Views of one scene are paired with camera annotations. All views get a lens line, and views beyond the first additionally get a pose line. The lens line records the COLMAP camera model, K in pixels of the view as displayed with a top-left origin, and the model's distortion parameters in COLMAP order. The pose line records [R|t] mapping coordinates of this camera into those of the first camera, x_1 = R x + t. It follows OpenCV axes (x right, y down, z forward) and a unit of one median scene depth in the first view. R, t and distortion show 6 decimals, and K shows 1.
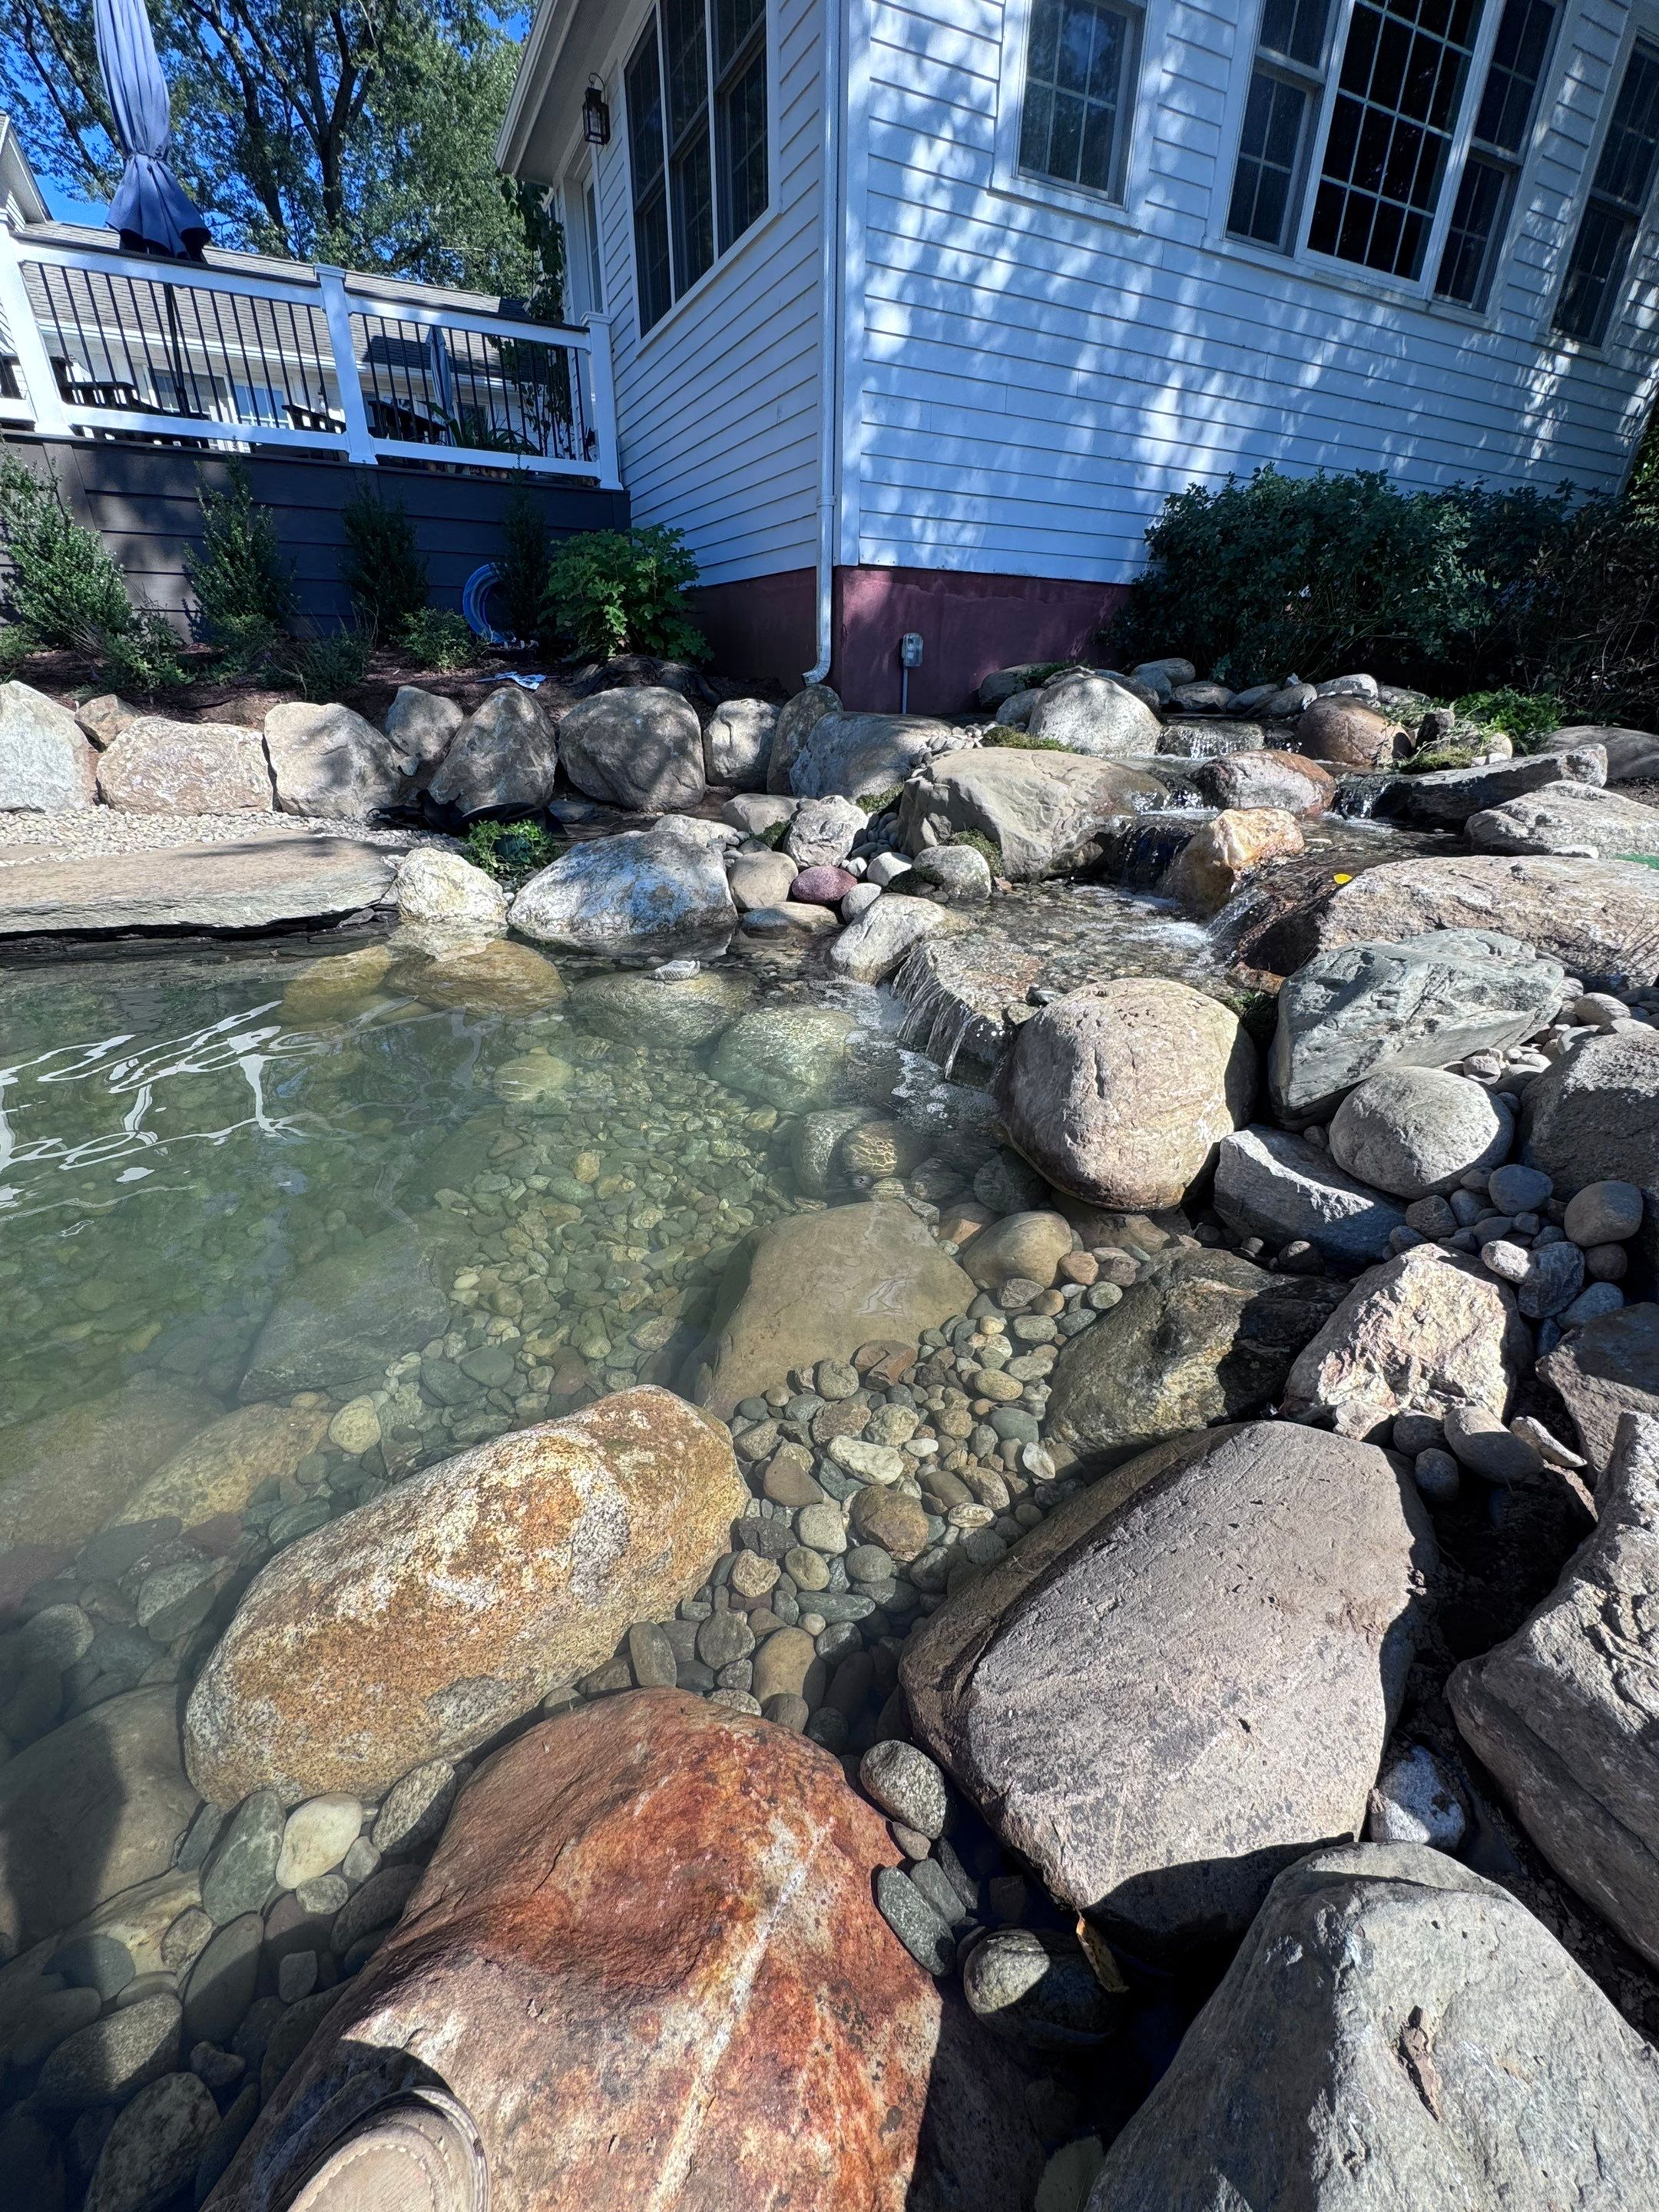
lens RADIAL K [[869.0, 0, 834.7], [0, 869.0, 1102.3], [0, 0, 1]] dist [-0.000858, 0.000740]
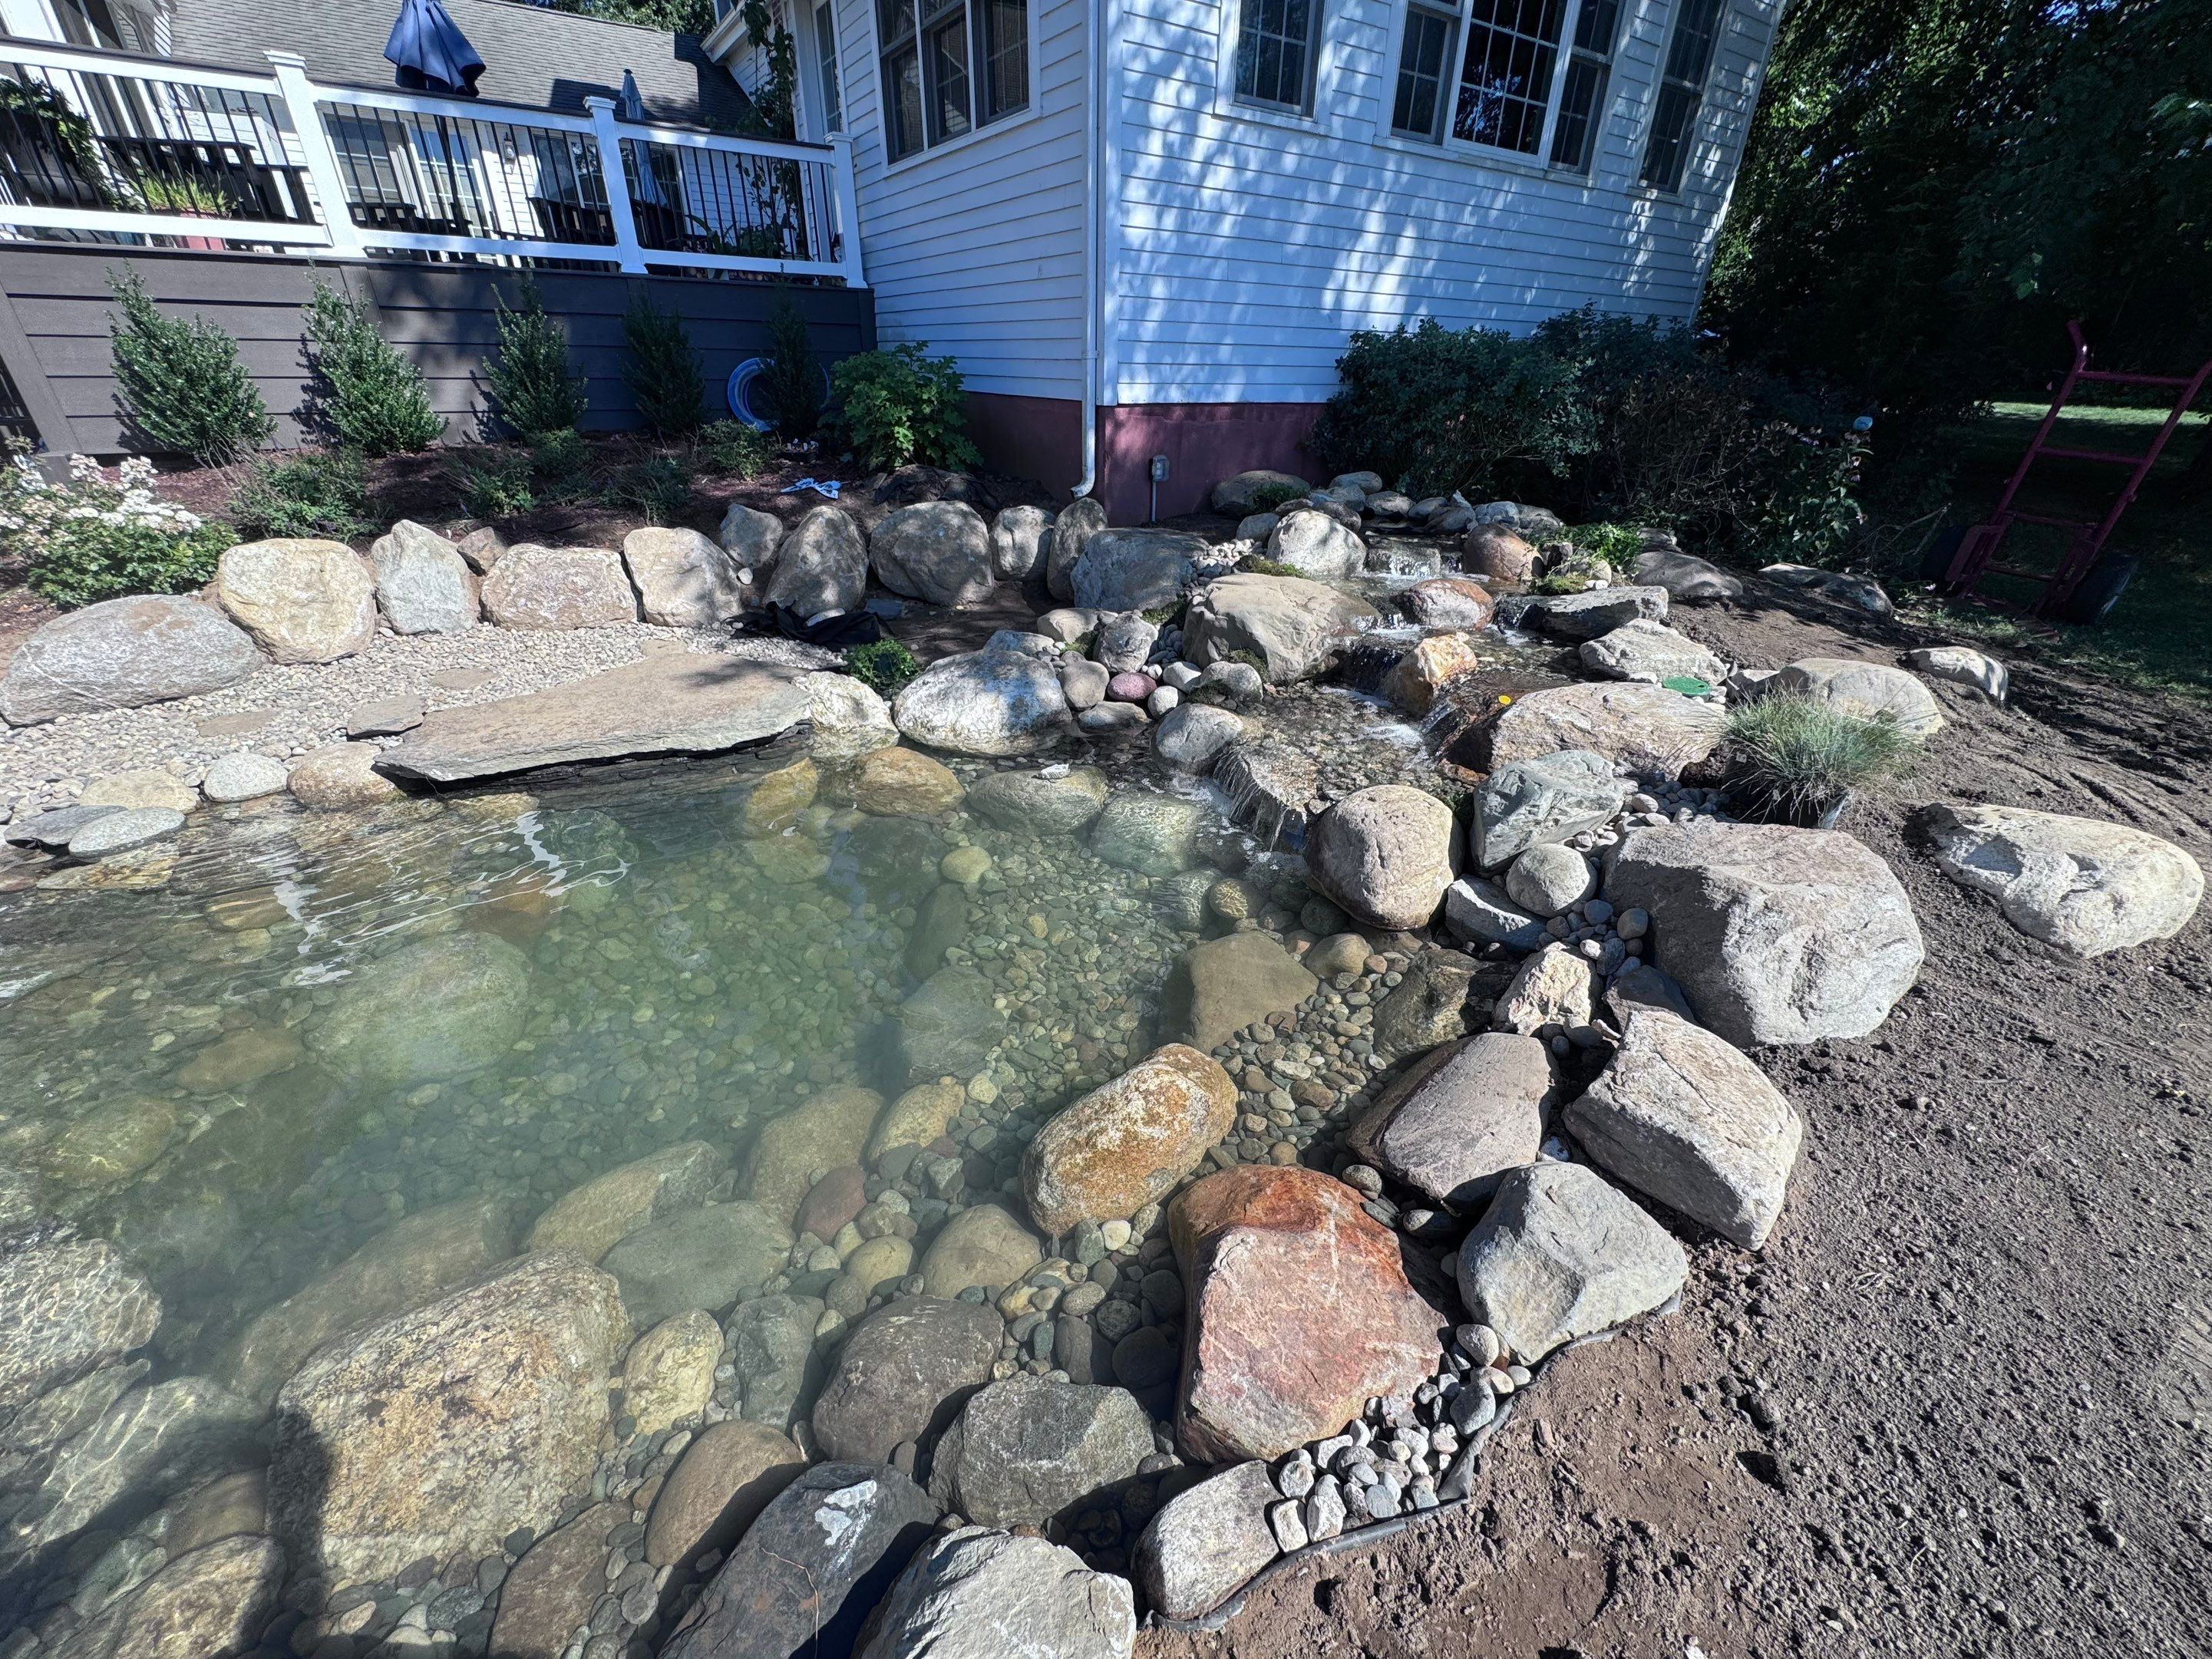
lens RADIAL K [[868.9, 0, 1095.1], [0, 868.9, 828.4], [0, 0, 1]] dist [-0.000858, 0.000740]
pose [[0.994025, -0.059069, 0.091789, -0.208915], [0.055672, 0.997682, 0.039139, -0.090118], [-0.093888, -0.033795, 0.995009, -0.339619]]
